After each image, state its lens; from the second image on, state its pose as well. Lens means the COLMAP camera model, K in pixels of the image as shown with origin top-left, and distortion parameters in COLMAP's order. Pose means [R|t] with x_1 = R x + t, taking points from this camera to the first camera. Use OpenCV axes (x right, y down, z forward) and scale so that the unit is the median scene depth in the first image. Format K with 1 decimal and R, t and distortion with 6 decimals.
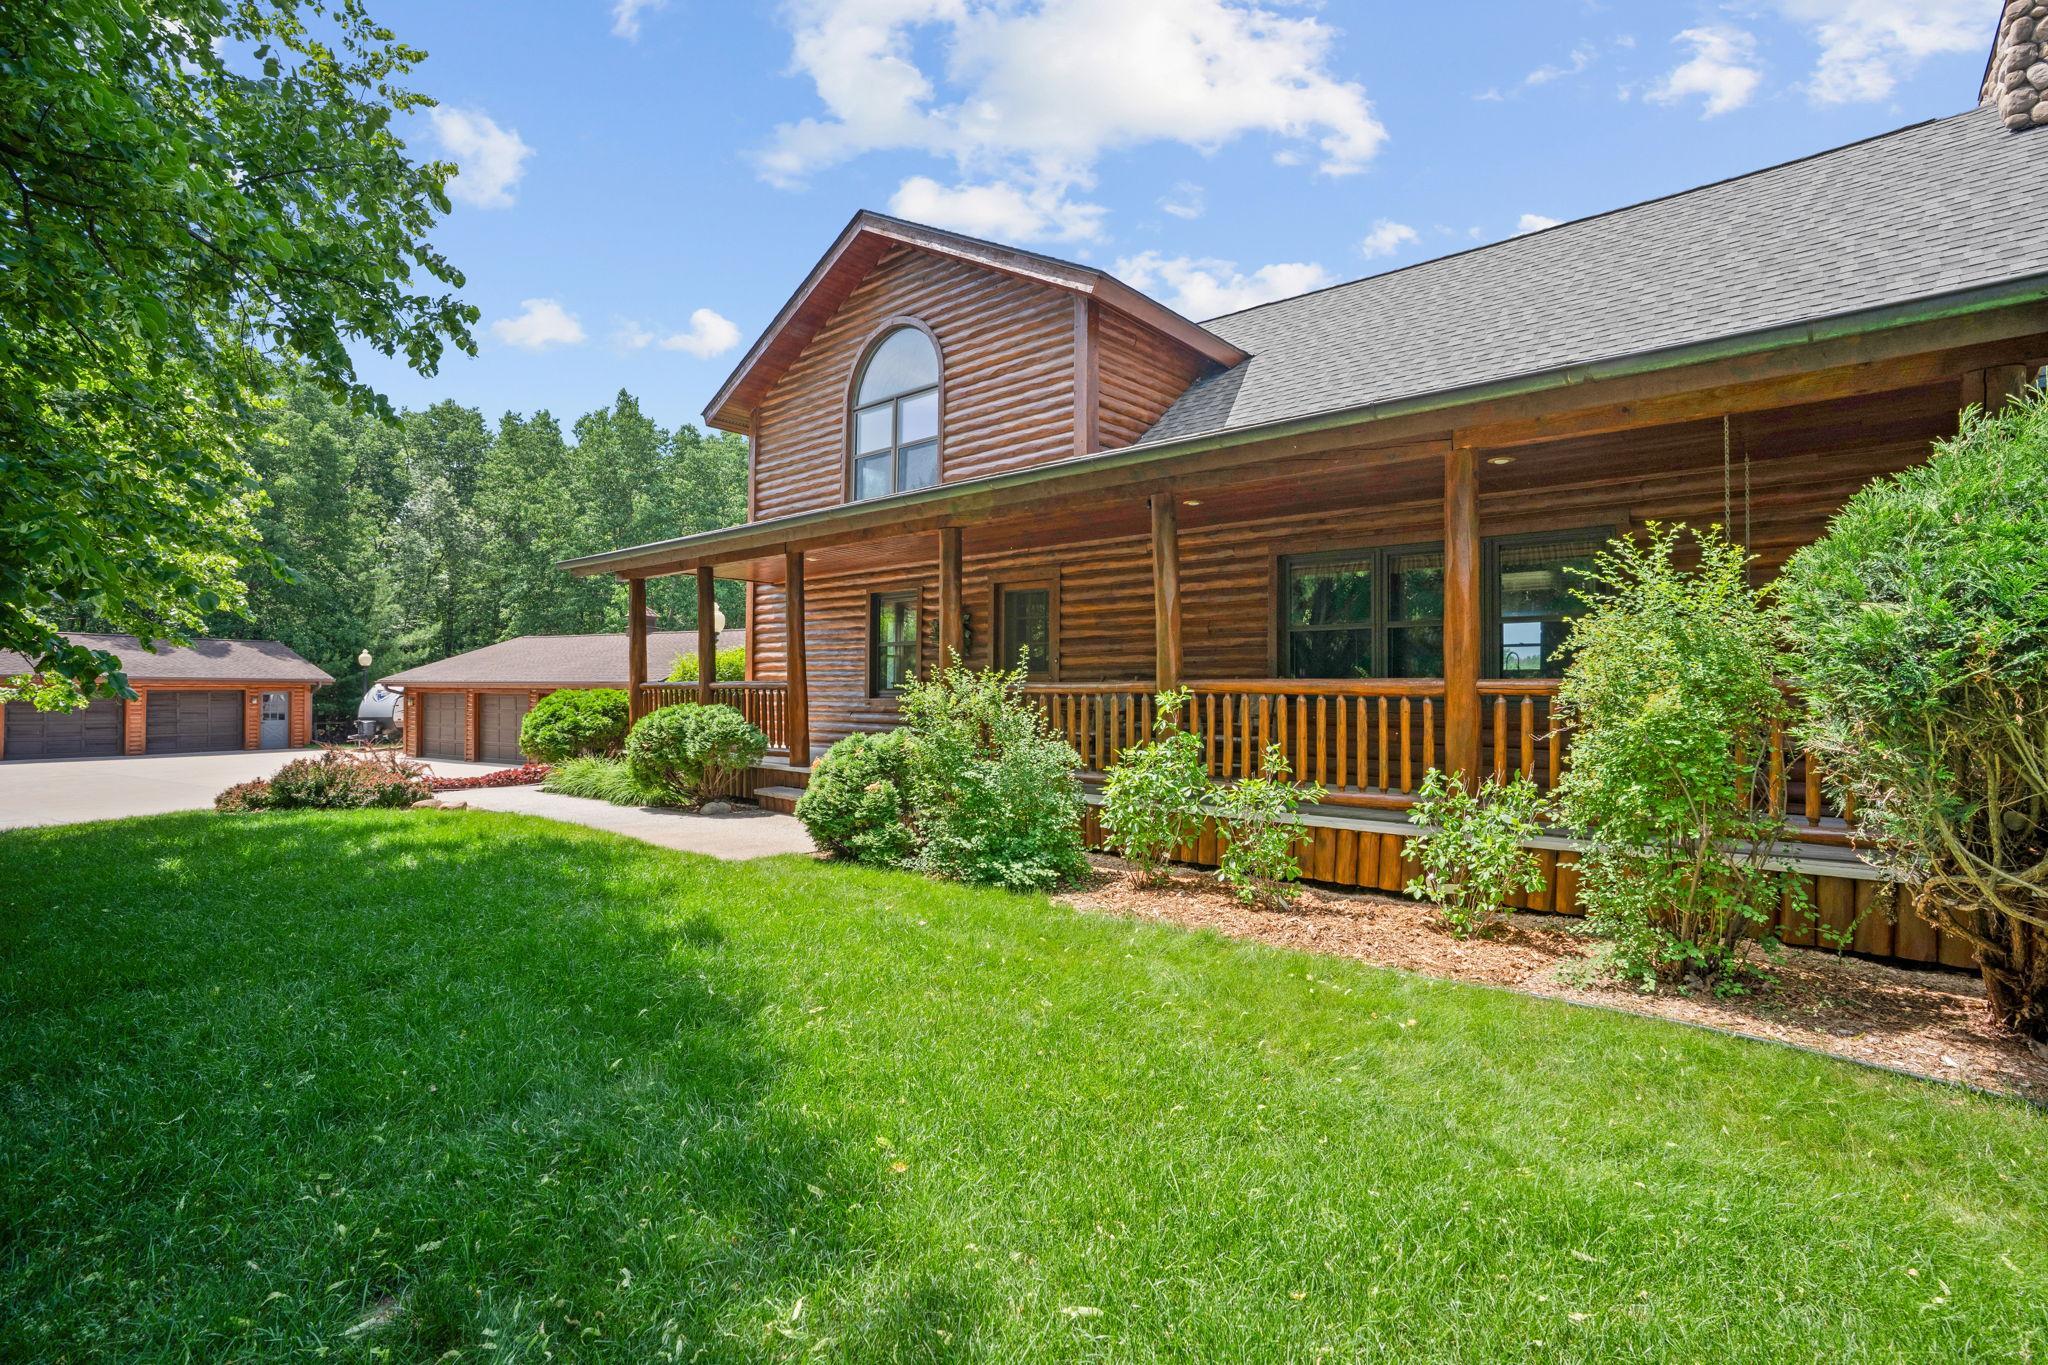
lens RADIAL K [[942.5, 0, 1032.7], [0, 942.5, 674.4], [0, 0, 1]] dist [-0.042784, 0.001145]
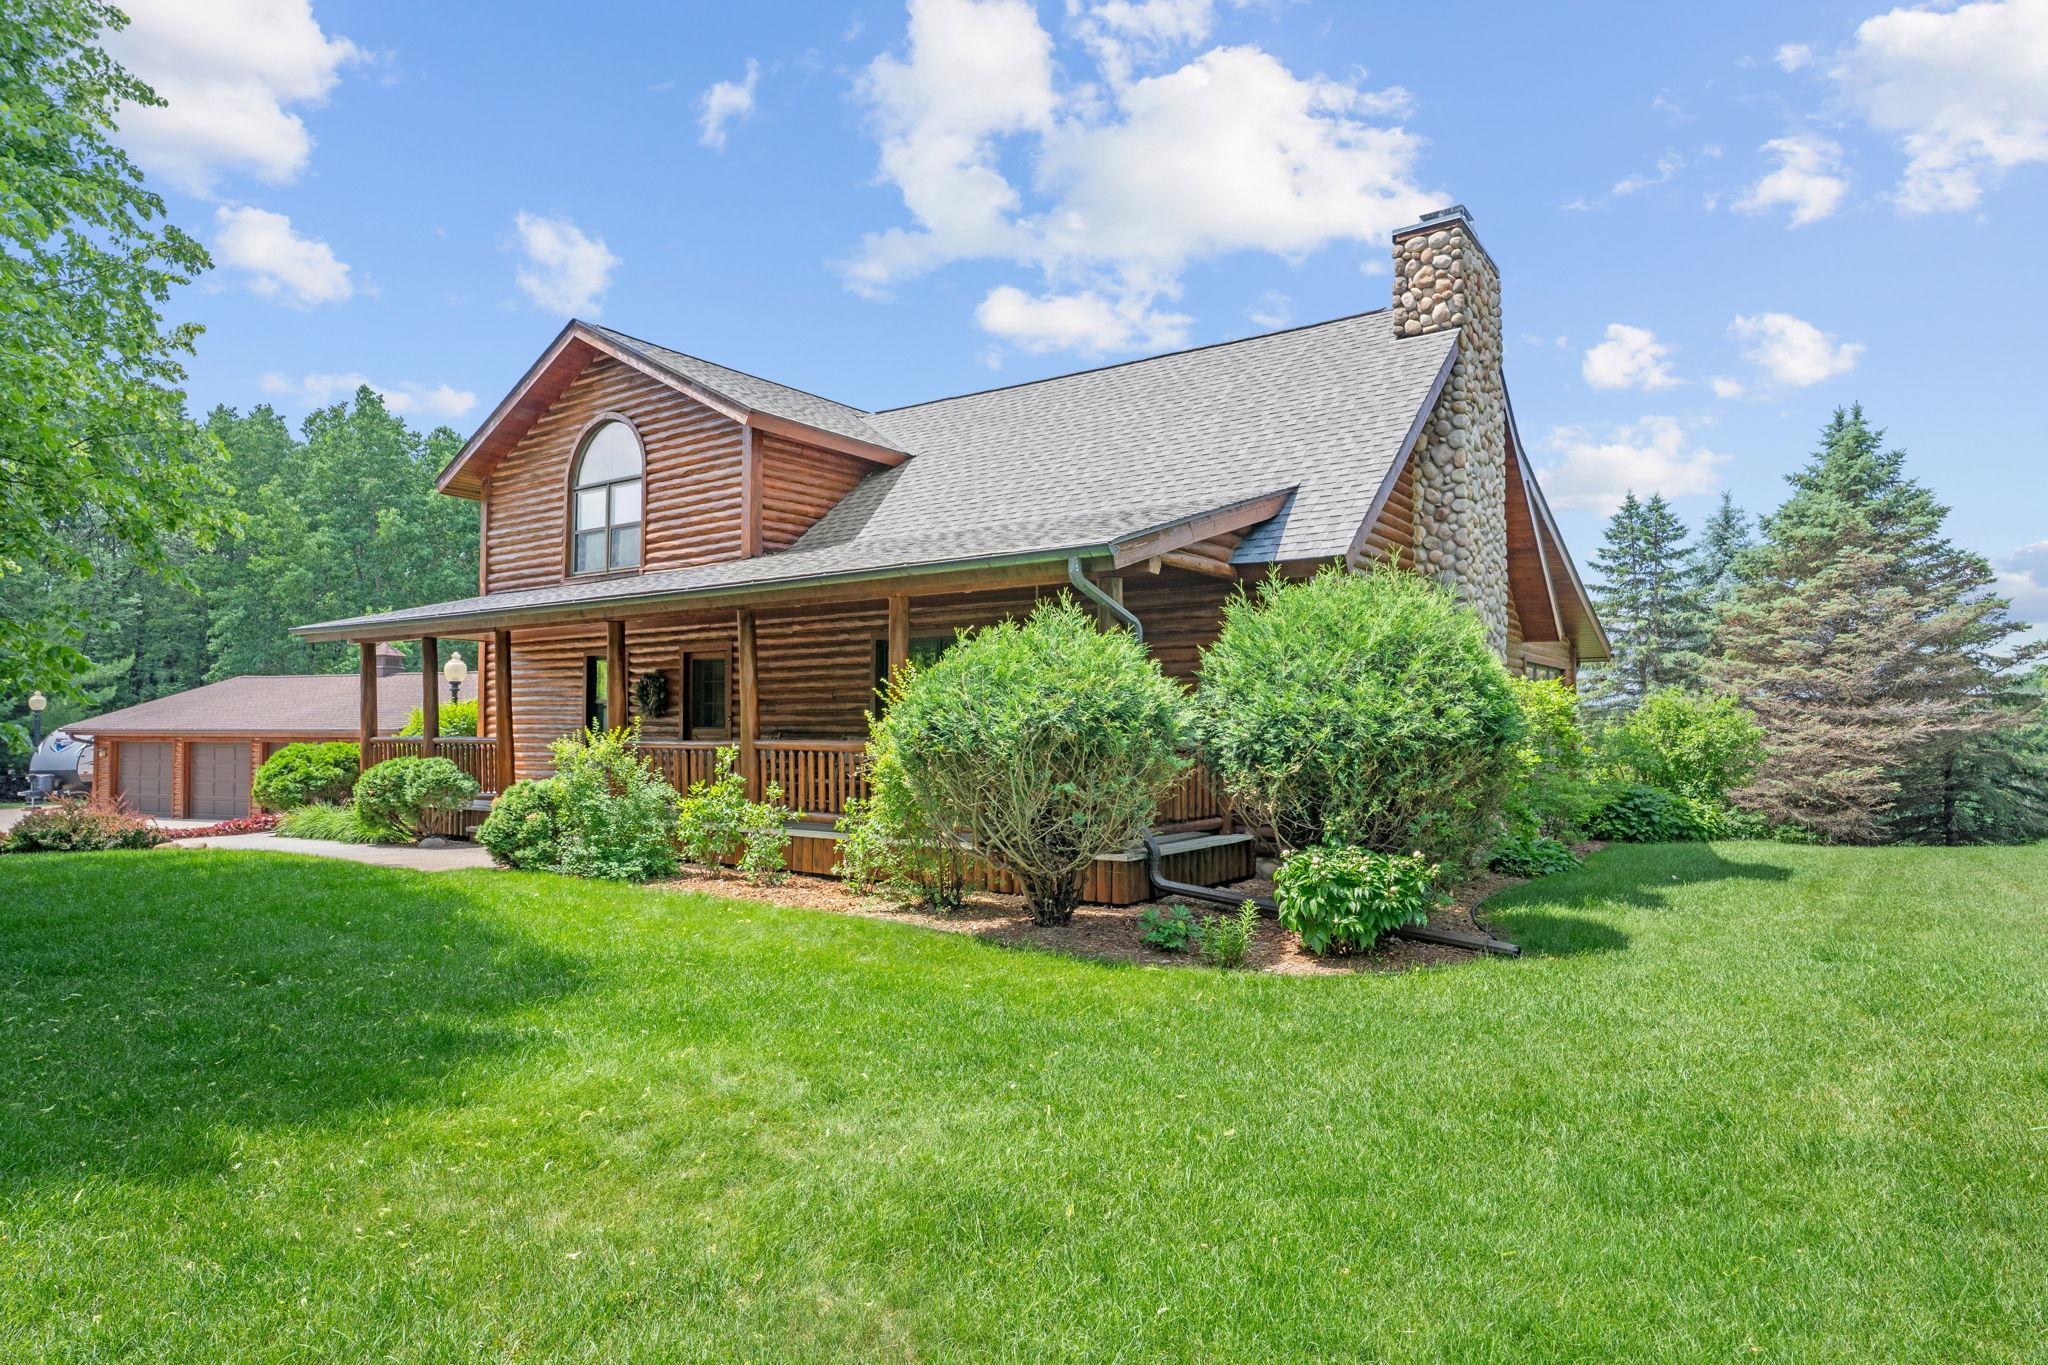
lens RADIAL K [[1202.0, 0, 1017.3], [0, 1202.0, 686.6], [0, 0, 1]] dist [0.006123, 0.001224]
pose [[0.996879, -0.002100, 0.078911, 0.244189], [0.003416, 0.999857, -0.016546, -0.025780], [-0.078865, 0.016764, 0.996744, -0.509376]]
